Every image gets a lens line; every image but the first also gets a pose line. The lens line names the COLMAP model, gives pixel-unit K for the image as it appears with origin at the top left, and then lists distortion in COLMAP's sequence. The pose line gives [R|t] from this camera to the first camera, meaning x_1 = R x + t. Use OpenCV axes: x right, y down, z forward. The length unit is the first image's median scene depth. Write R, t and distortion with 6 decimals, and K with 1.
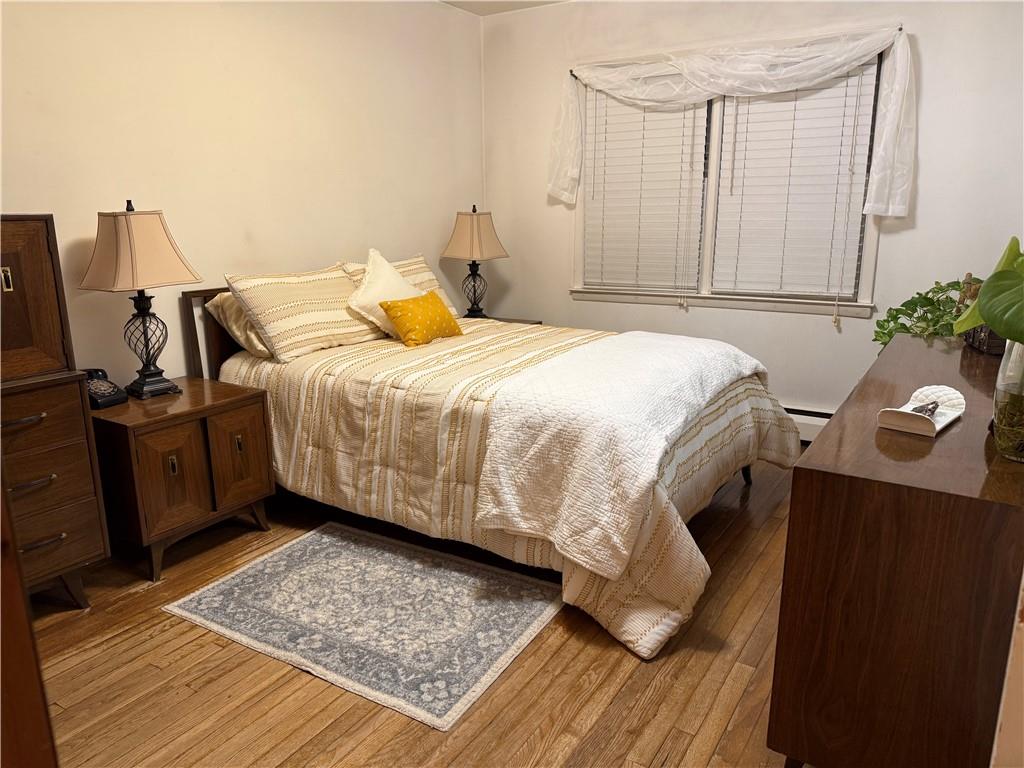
lens RADIAL K [[729.9, 0, 518.1], [0, 729.9, 399.8], [0, 0, 1]] dist [0.083589, -0.185172]
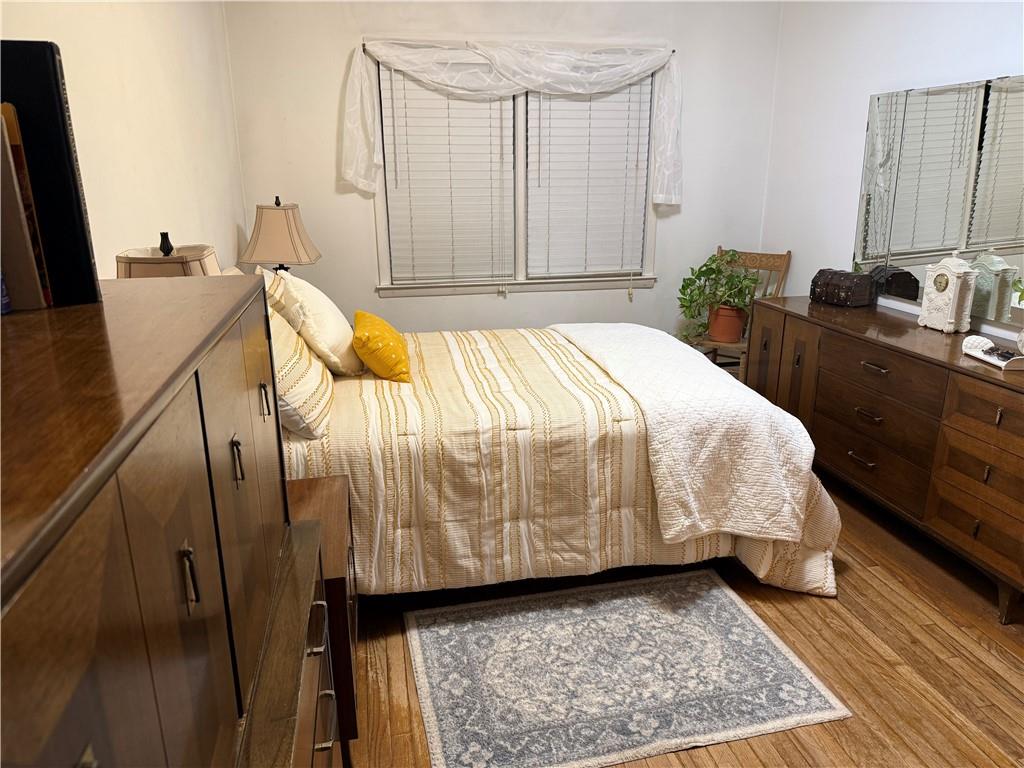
lens RADIAL K [[729.9, 0, 518.1], [0, 729.9, 399.8], [0, 0, 1]] dist [0.083589, -0.185172]
pose [[0.708430, -0.208476, 0.674288, -0.729823], [0.171908, 0.977575, 0.121633, -0.153286], [-0.684525, 0.029747, 0.728383, 0.352869]]
